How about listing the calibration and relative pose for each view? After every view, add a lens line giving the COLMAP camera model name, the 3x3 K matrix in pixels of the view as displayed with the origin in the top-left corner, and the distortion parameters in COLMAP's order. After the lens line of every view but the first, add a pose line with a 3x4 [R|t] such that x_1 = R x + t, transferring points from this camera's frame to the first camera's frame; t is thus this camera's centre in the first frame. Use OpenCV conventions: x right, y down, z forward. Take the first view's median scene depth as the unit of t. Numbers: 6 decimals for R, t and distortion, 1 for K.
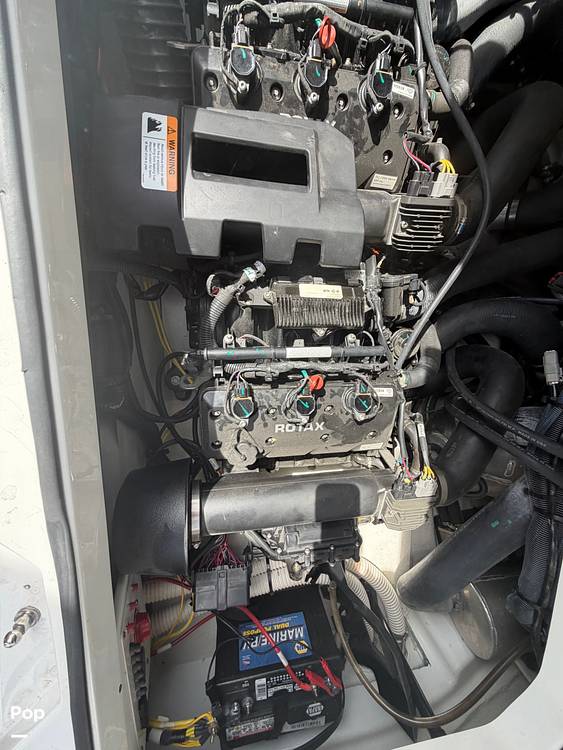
lens RADIAL K [[292.3, 0, 281.5], [0, 292.3, 375.0], [0, 0, 1]] dist [0.029275, 0.000094]
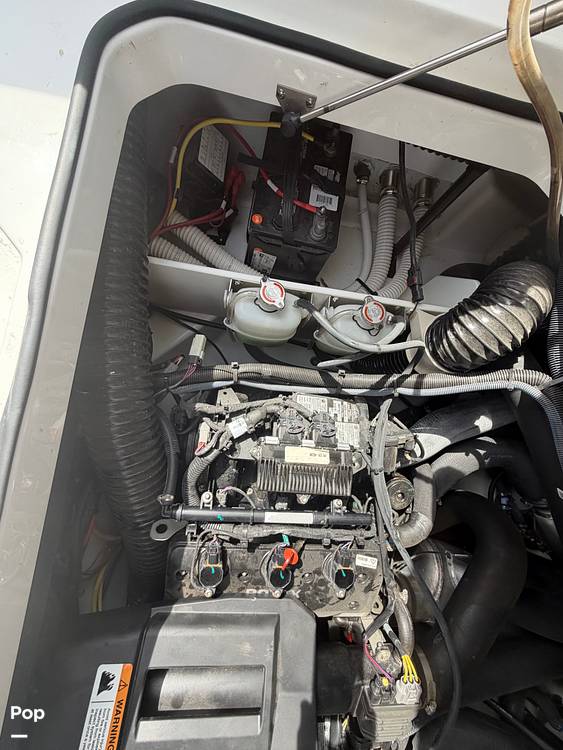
lens RADIAL K [[299.0, 0, 281.5], [0, 299.0, 375.0], [0, 0, 1]] dist [-0.000530, 0.000252]
pose [[0.992690, 0.120644, 0.003538, 0.005148], [-0.117313, 0.971345, -0.206702, -0.324523], [-0.028374, 0.204776, 0.978398, -0.038390]]
